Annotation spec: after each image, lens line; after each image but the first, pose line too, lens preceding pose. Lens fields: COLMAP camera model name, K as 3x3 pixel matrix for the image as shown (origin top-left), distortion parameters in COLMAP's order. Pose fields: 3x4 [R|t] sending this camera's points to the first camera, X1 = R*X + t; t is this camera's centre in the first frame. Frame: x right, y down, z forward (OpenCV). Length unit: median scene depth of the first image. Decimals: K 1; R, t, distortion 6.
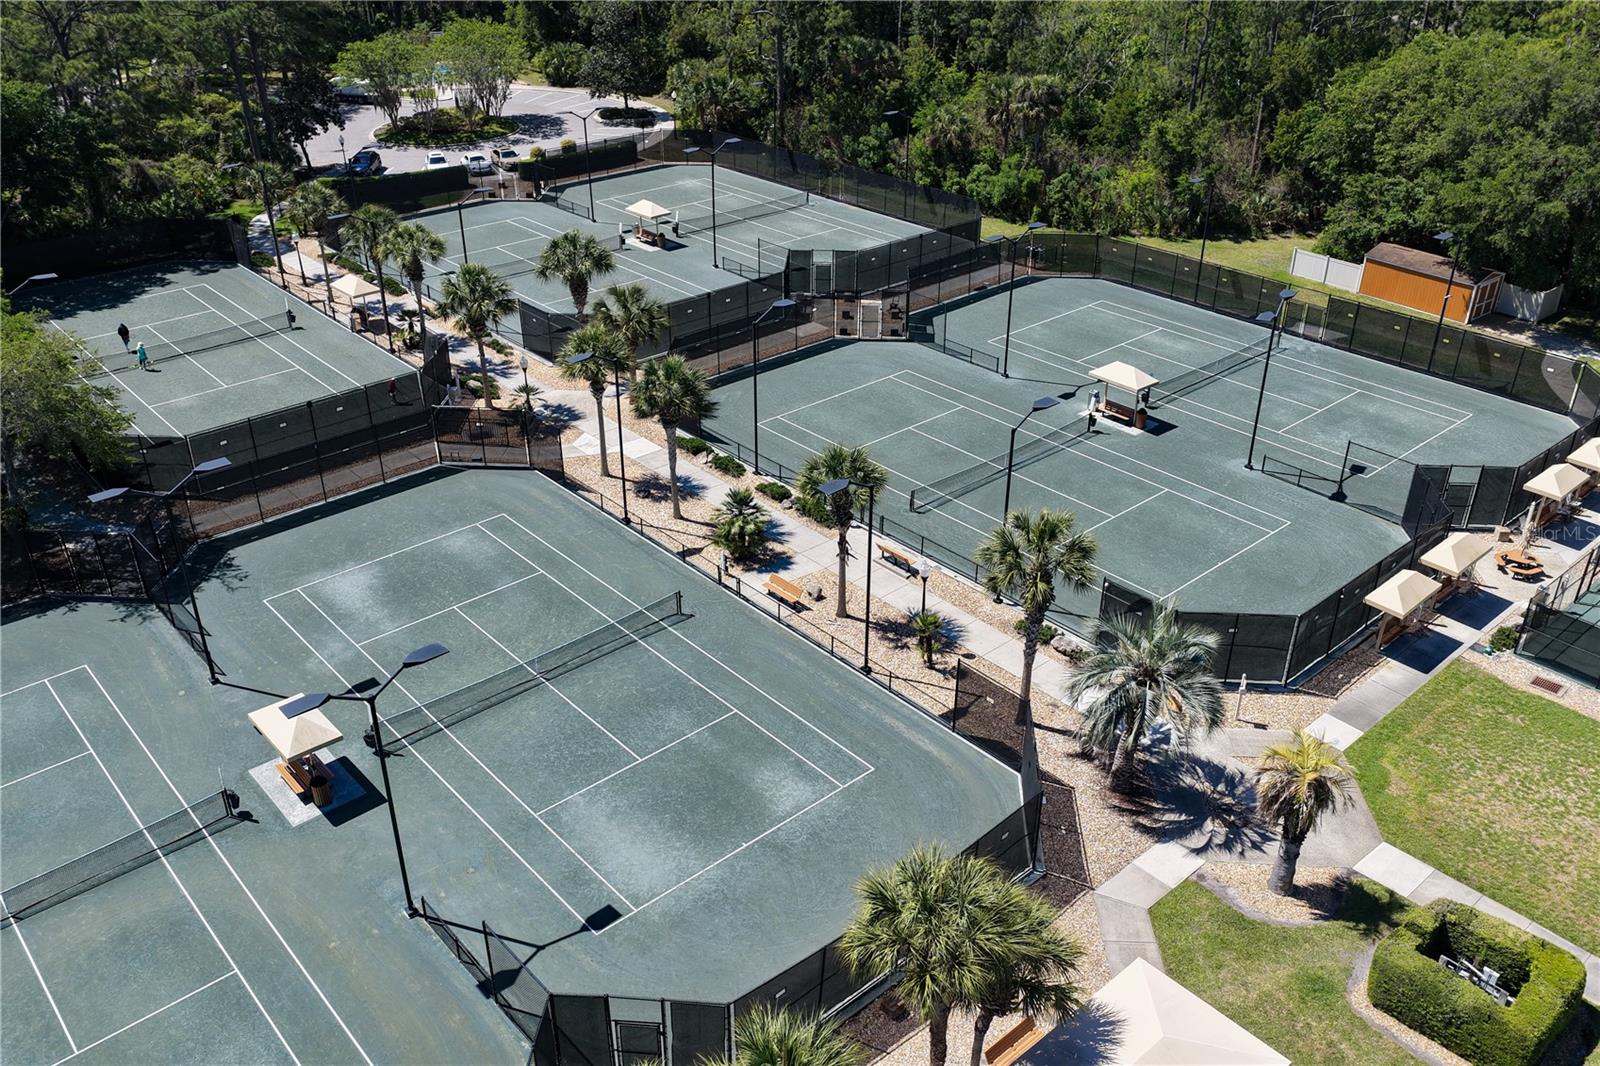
lens RADIAL K [[1344.1, 0, 800.0], [0, 1344.1, 533.0], [0, 0, 1]] dist [-0.003283, 0.004869]
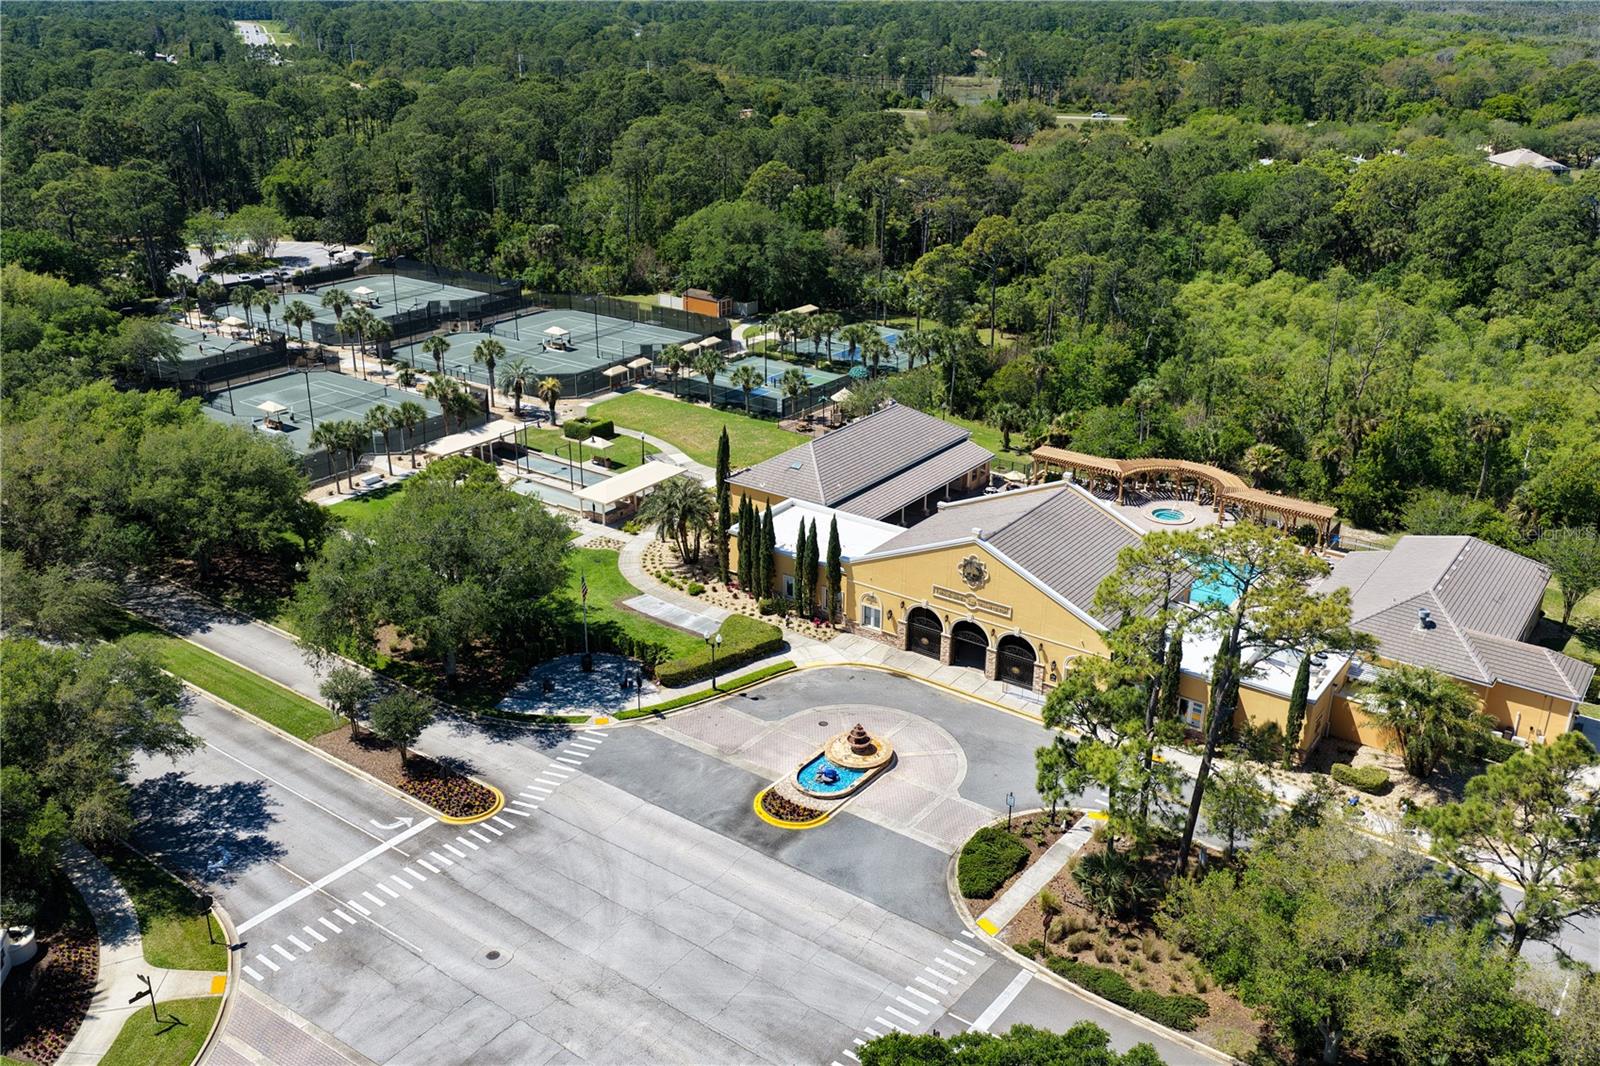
lens RADIAL K [[1344.1, 0, 800.0], [0, 1344.1, 533.0], [0, 0, 1]] dist [-0.003283, 0.004869]
pose [[0.976252, -0.077728, 0.202213, 0.095737], [0.099546, 0.989990, -0.100051, 0.394185], [-0.192412, 0.117804, 0.974218, -1.089291]]
